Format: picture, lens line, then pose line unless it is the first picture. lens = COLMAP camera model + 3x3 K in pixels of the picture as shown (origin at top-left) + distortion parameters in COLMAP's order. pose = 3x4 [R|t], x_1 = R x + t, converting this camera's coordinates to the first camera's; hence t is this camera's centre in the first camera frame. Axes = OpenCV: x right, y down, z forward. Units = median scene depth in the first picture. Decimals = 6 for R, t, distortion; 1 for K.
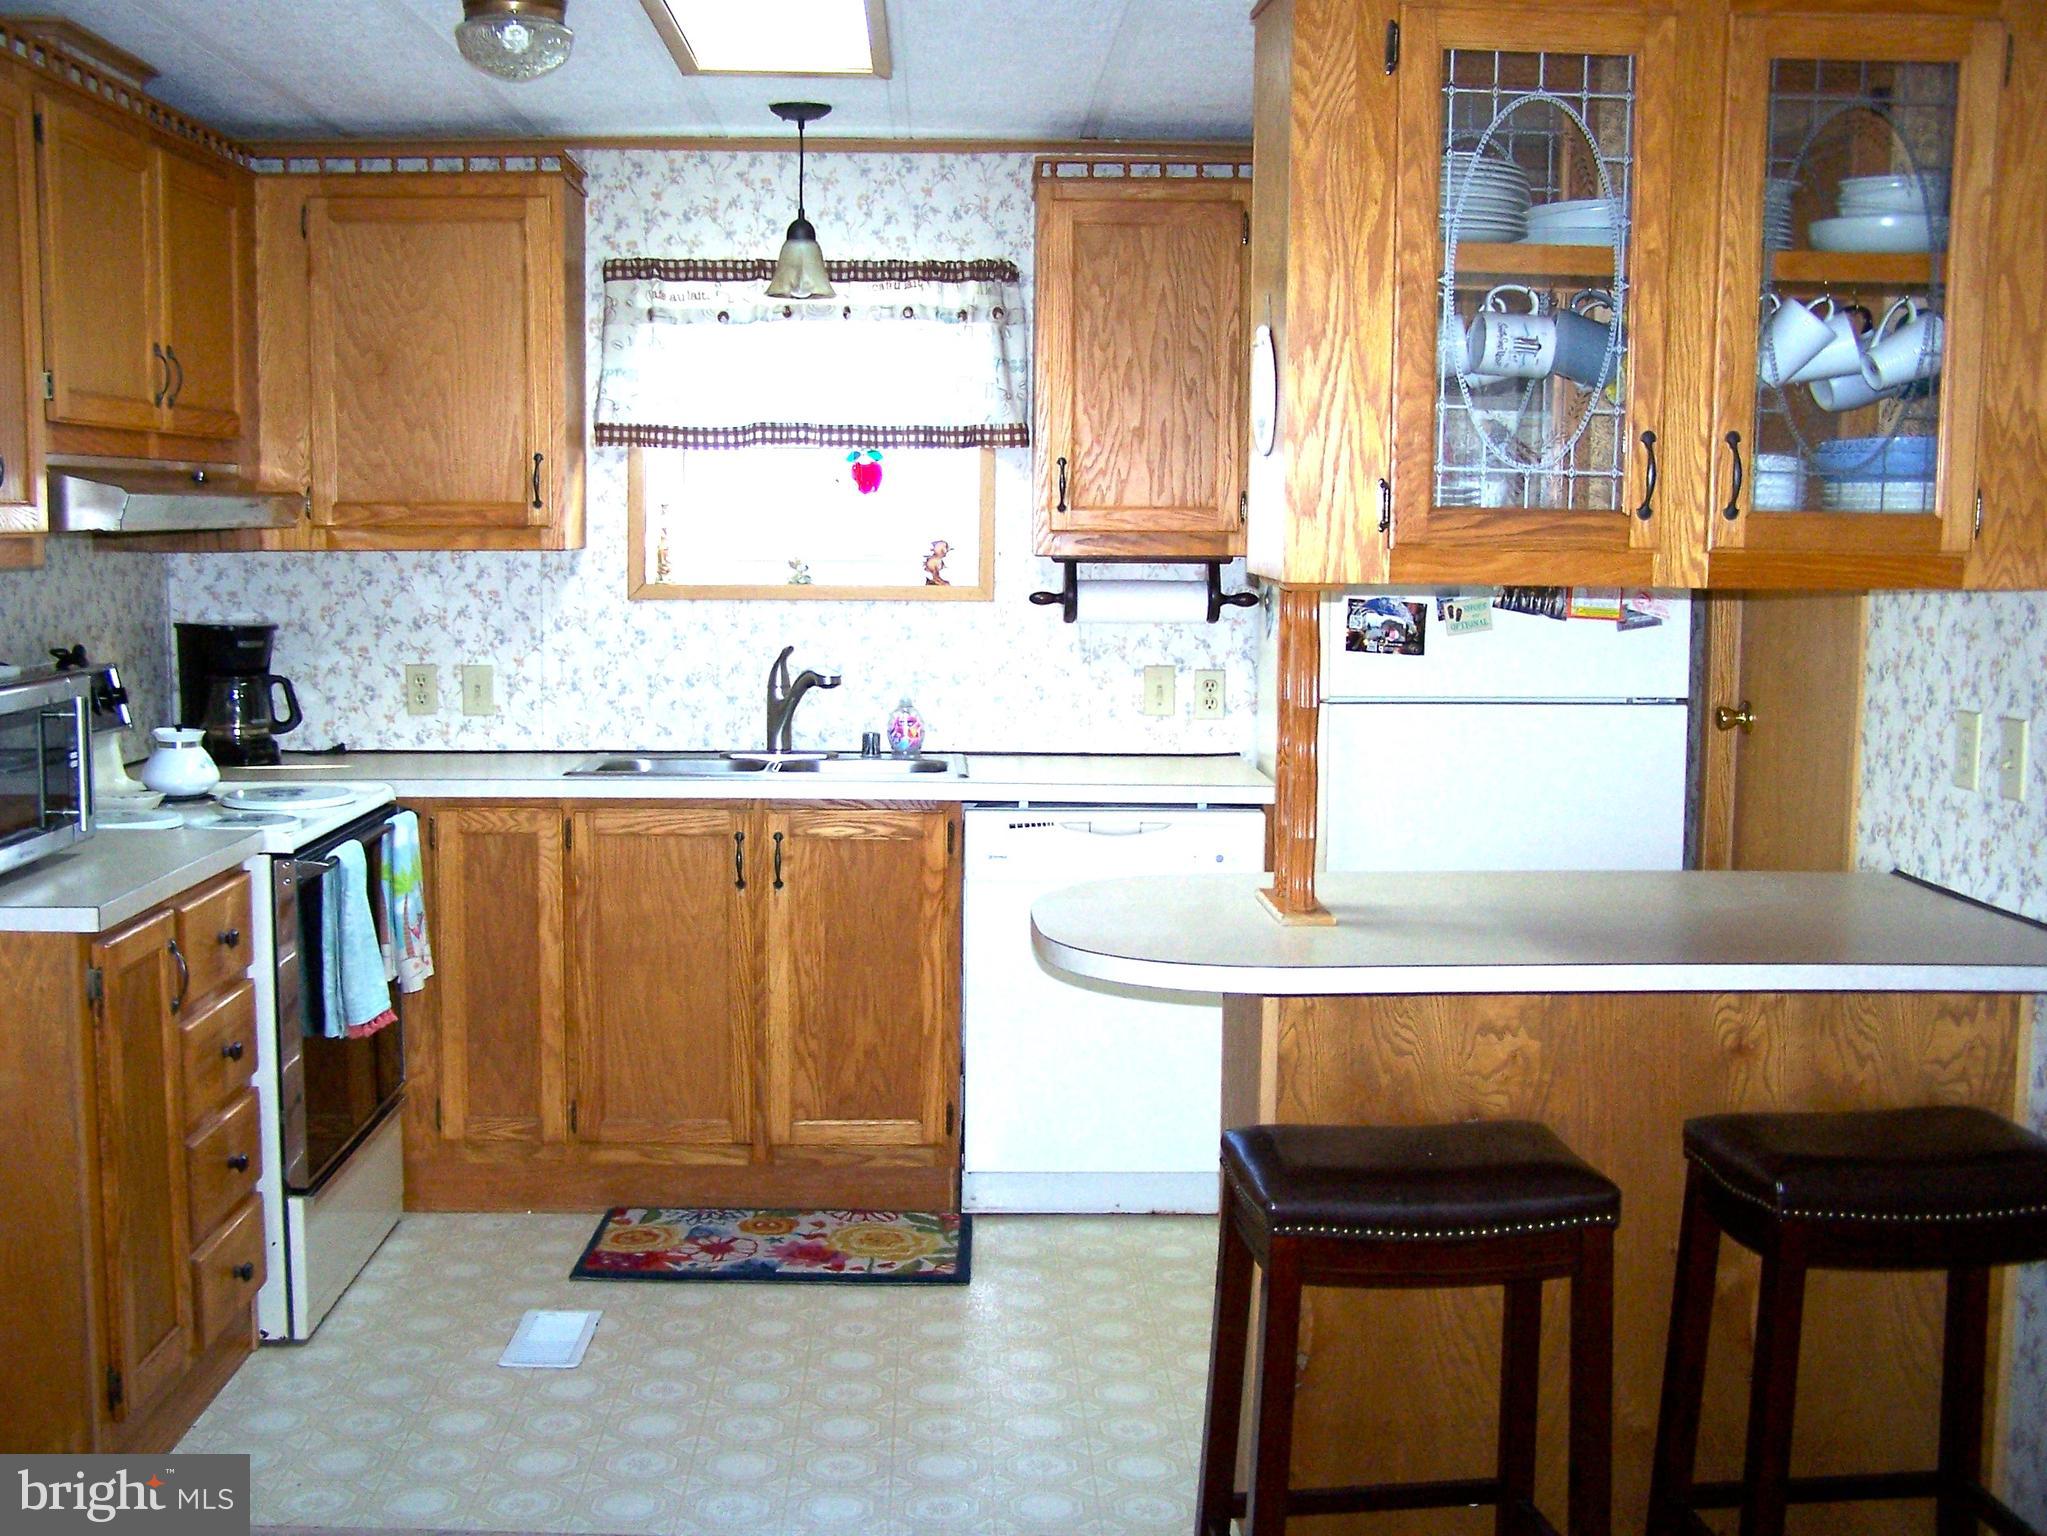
lens RADIAL K [[2297.3, 0, 949.7], [0, 2297.3, 815.0], [0, 0, 1]] dist [-0.199934, 0.291968]
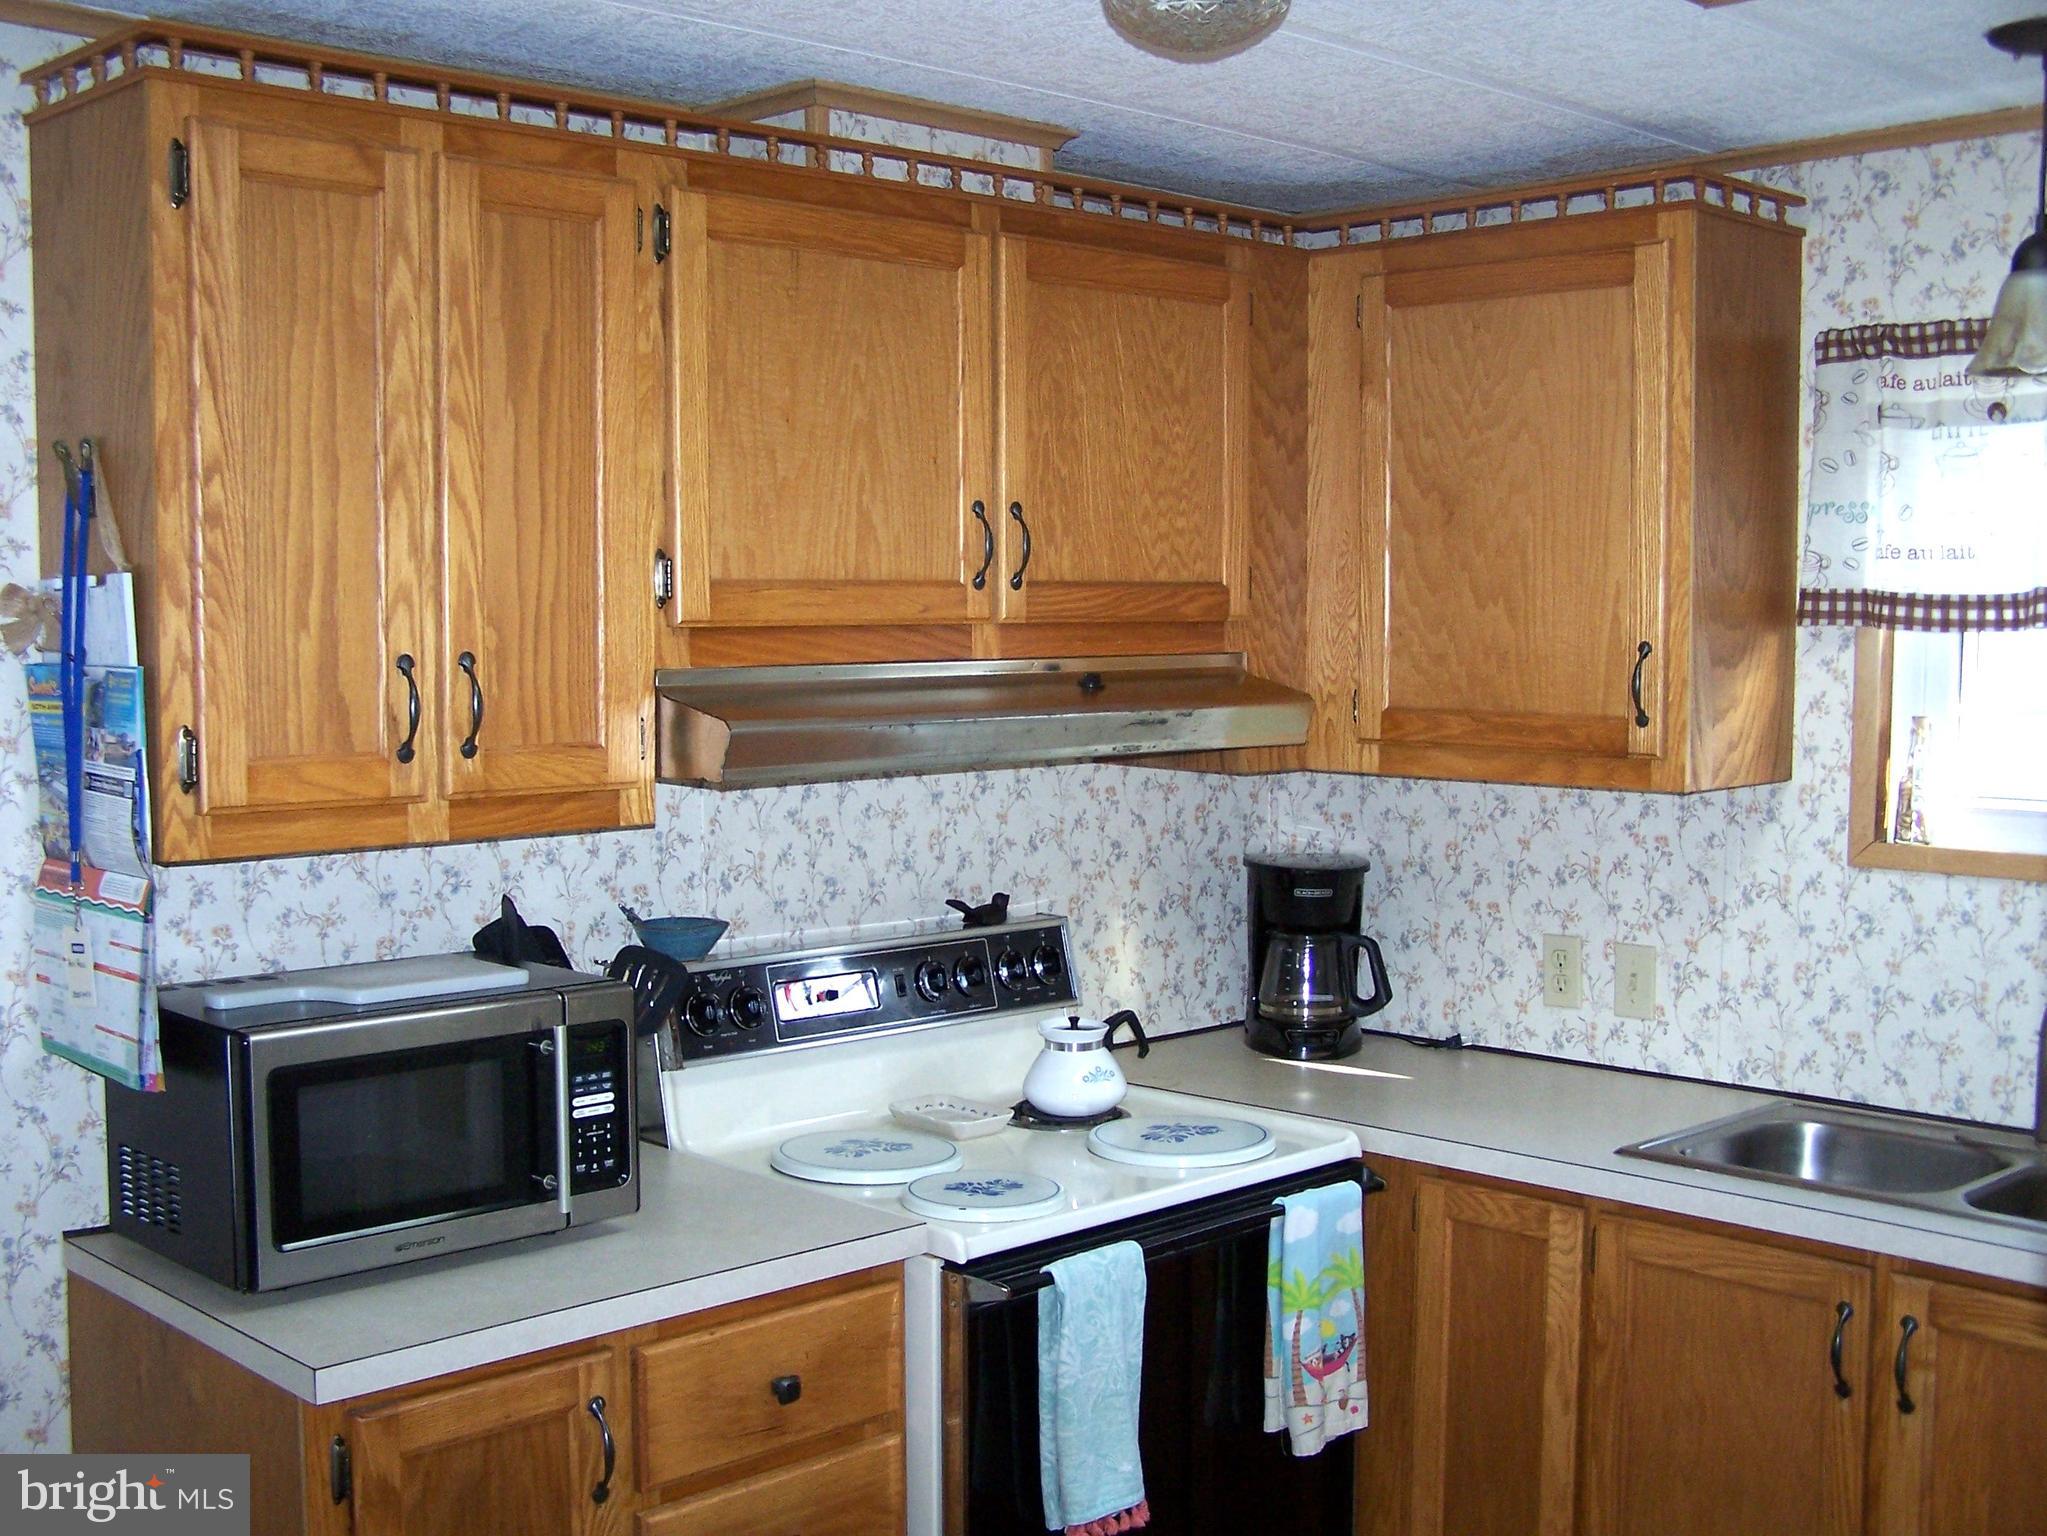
lens RADIAL K [[2297.3, 0, 949.7], [0, 2297.3, 815.0], [0, 0, 1]] dist [-0.199934, 0.291968]
pose [[0.677375, 0.055013, -0.733578, 0.149578], [-0.086376, 0.996250, -0.005047, -0.085538], [0.730549, 0.066782, 0.679587, 0.403076]]
